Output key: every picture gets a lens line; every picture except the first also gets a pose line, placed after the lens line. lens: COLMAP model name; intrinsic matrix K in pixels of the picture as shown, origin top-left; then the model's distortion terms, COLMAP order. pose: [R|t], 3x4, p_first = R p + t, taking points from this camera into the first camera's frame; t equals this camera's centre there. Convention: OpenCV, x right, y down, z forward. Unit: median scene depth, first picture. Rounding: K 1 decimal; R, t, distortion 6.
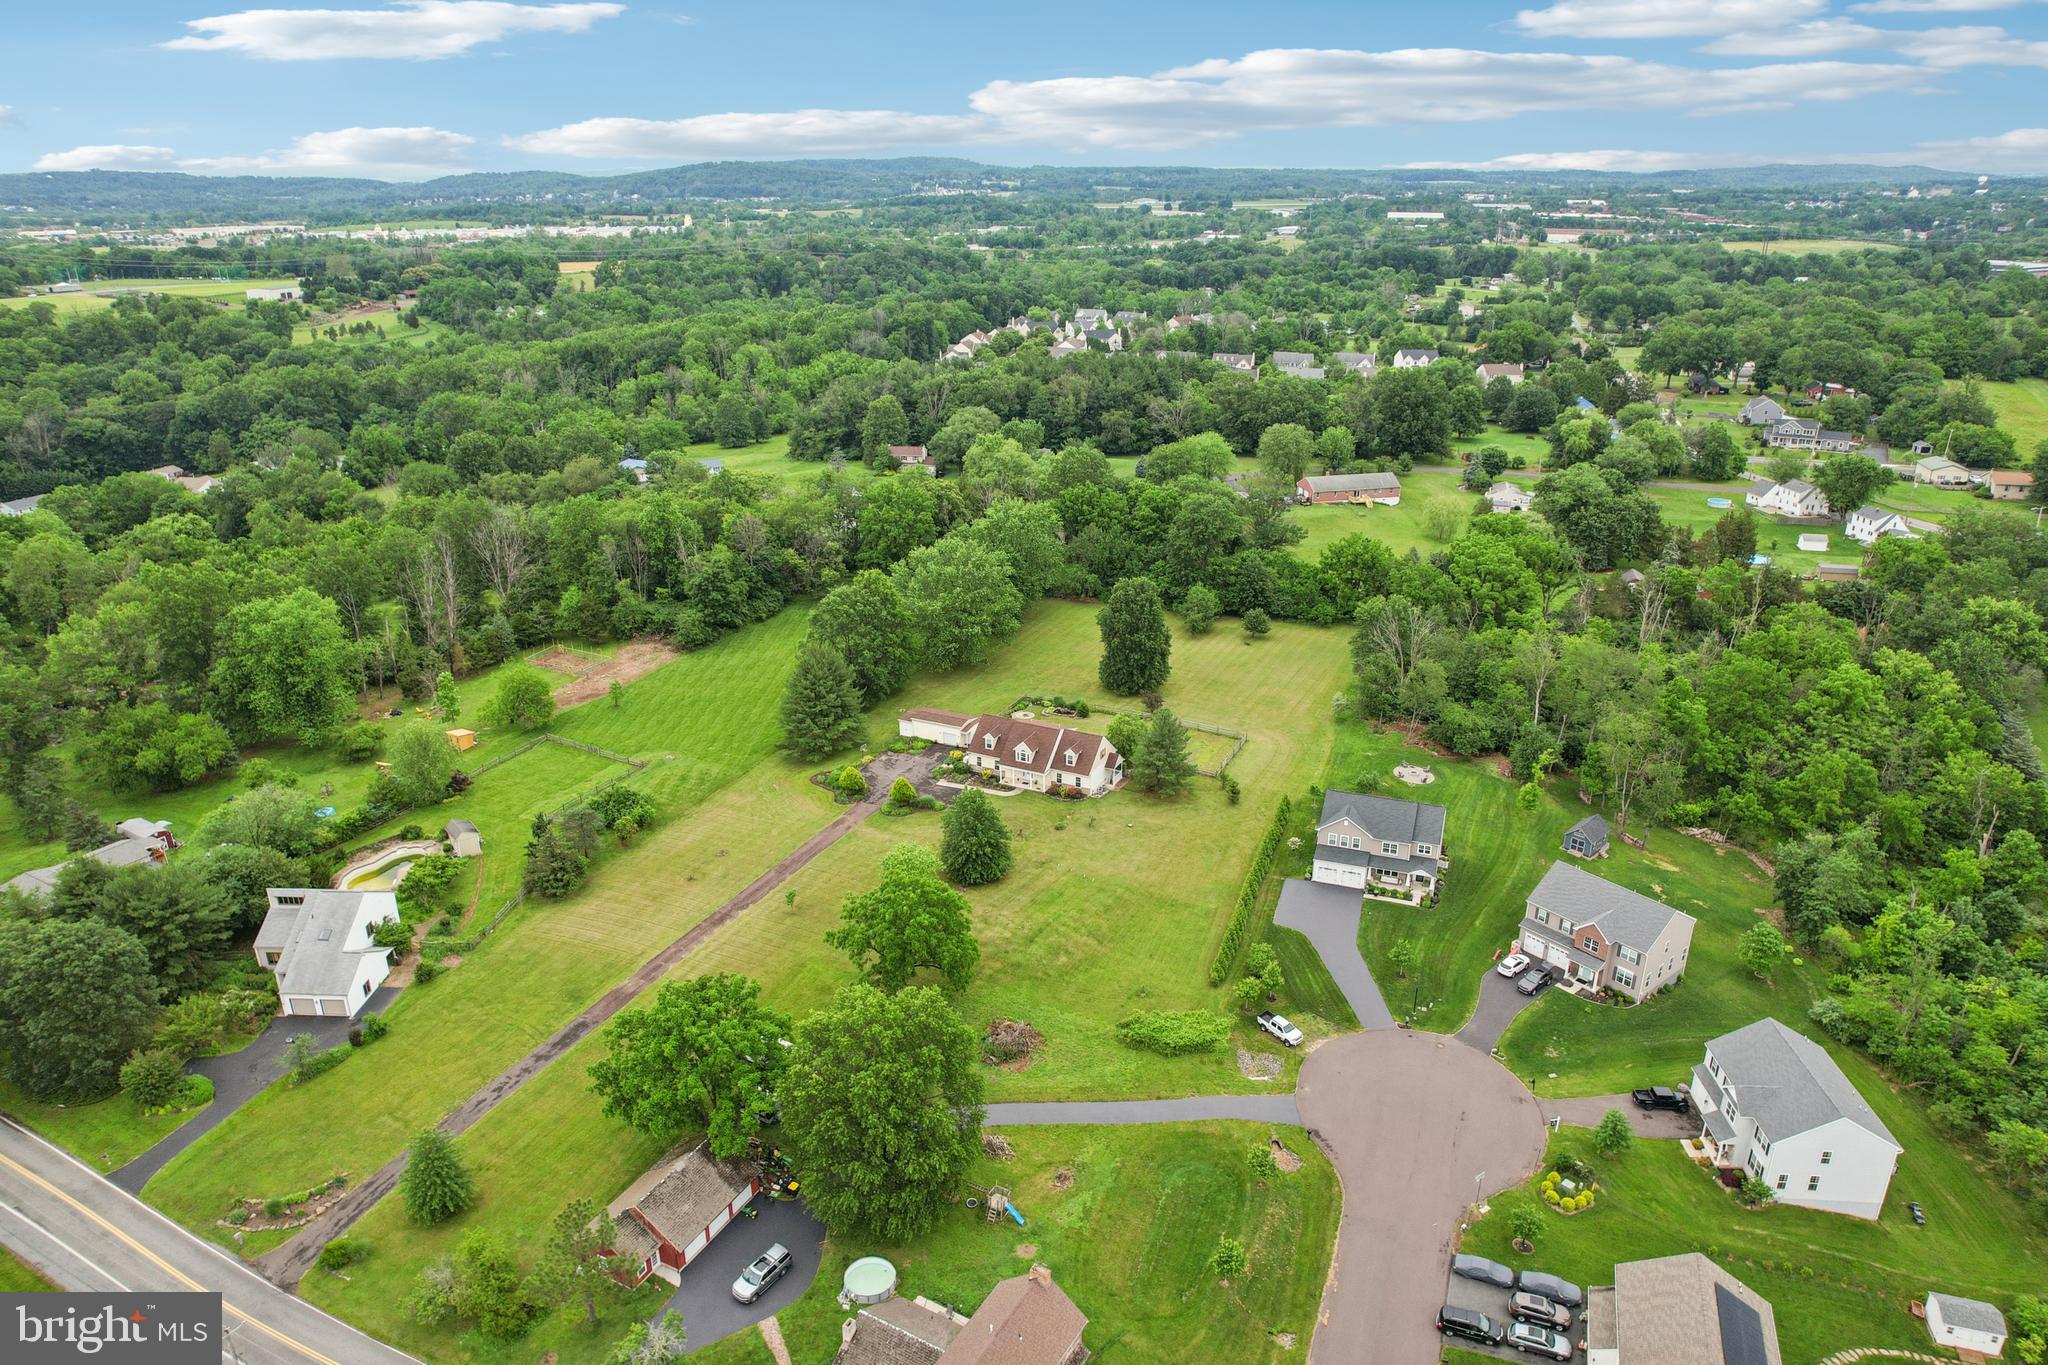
lens RADIAL K [[1338.3, 0, 1024.0], [0, 1338.3, 682.5], [0, 0, 1]] dist [-0.073115, 0.064360]
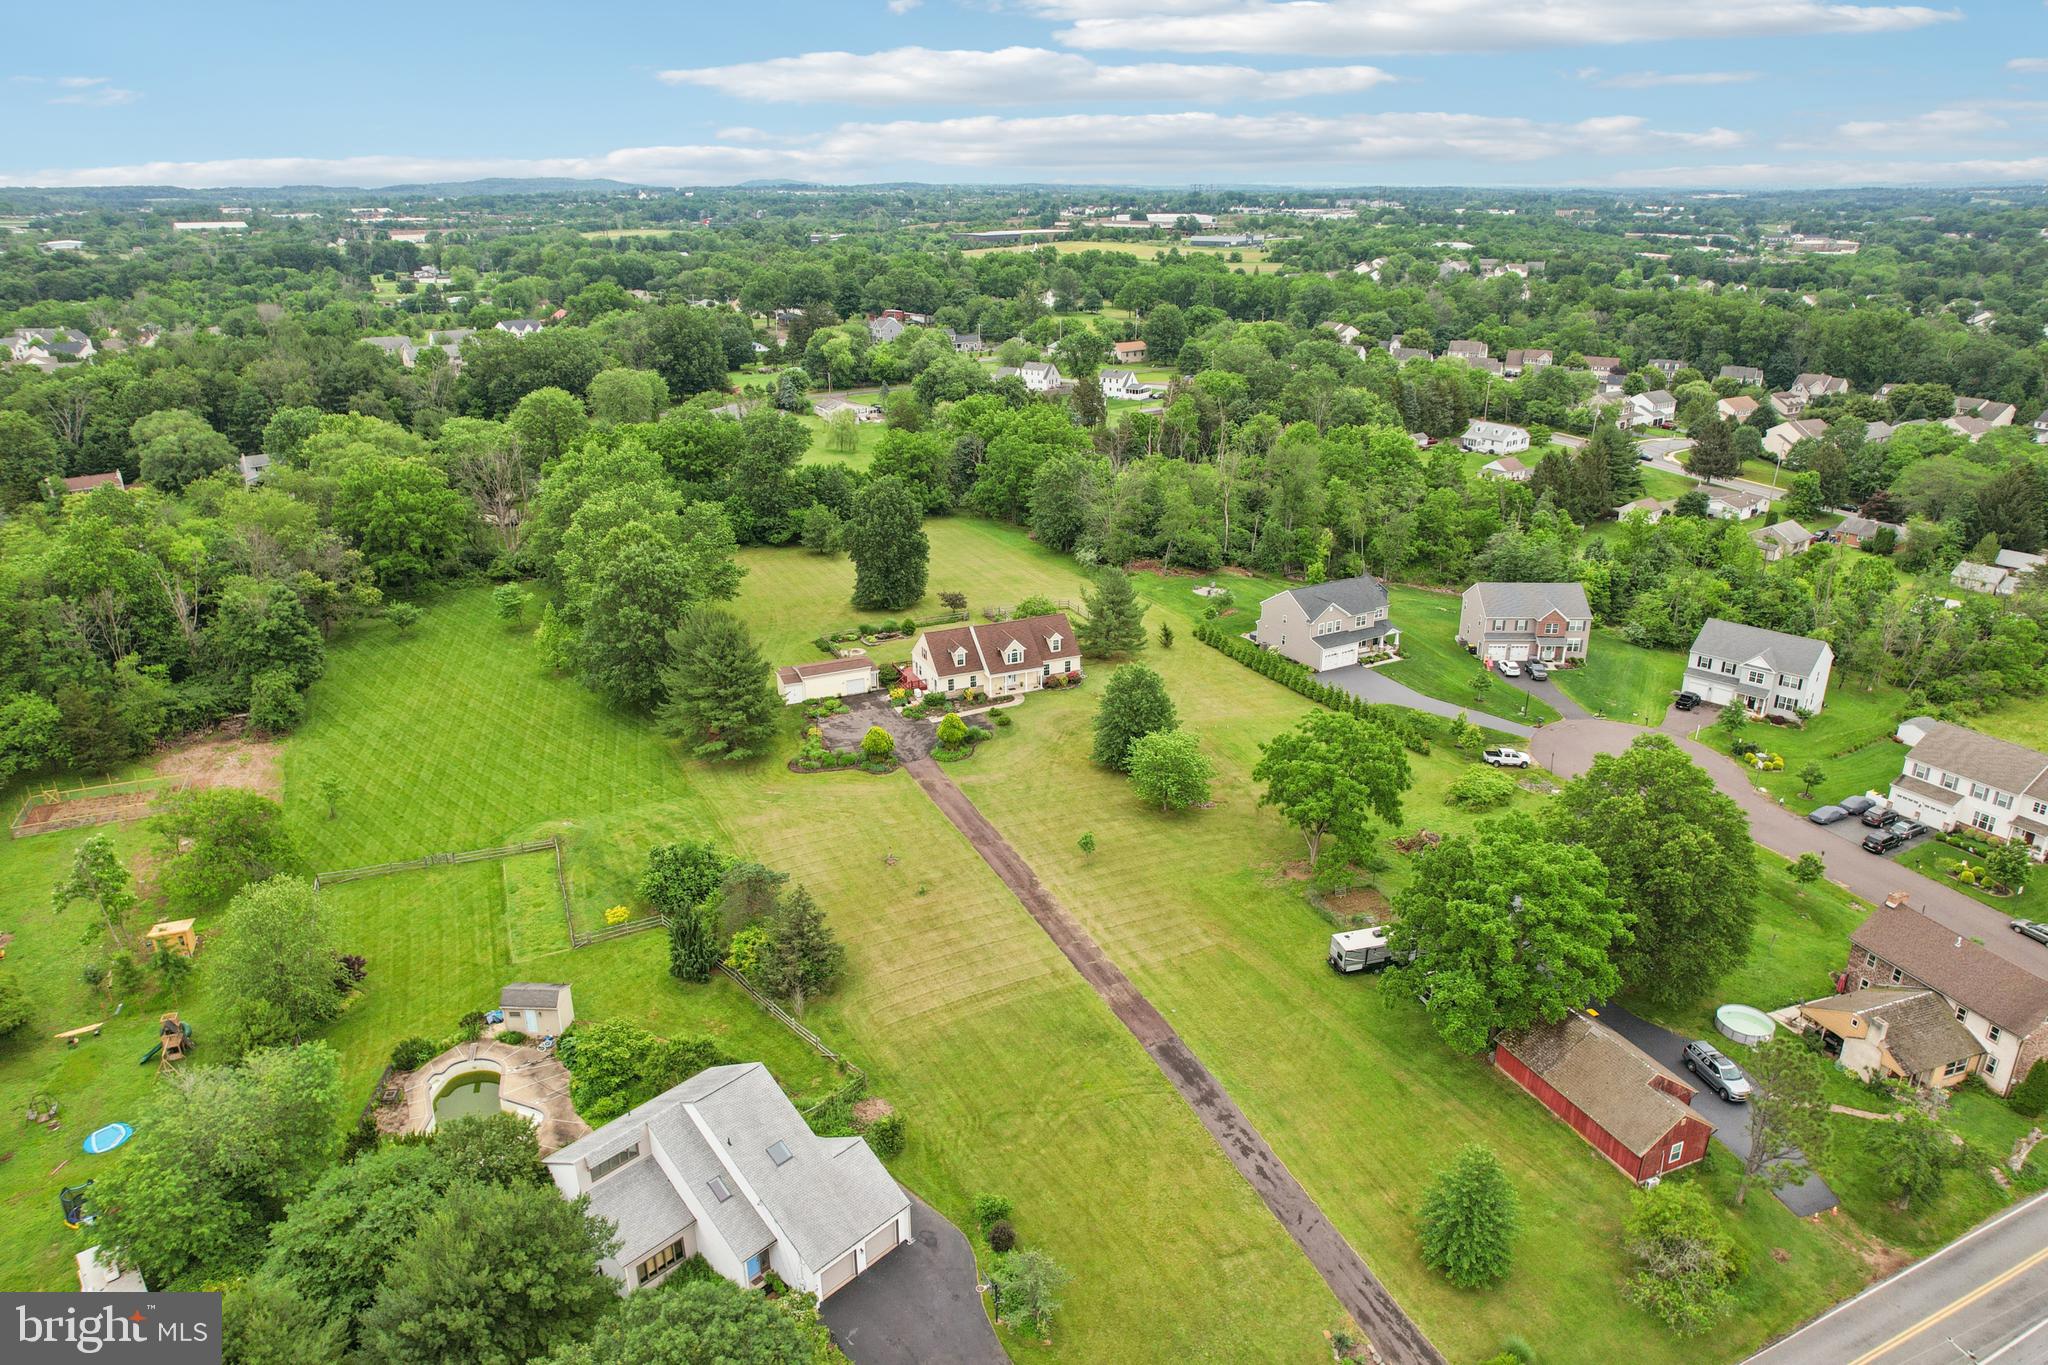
lens RADIAL K [[1338.3, 0, 1024.0], [0, 1338.3, 682.5], [0, 0, 1]] dist [-0.073115, 0.064360]
pose [[0.638898, -0.269966, 0.720366, -0.626336], [0.280515, 0.953685, 0.108614, -0.020969], [-0.716324, 0.132680, 0.685037, 0.402358]]
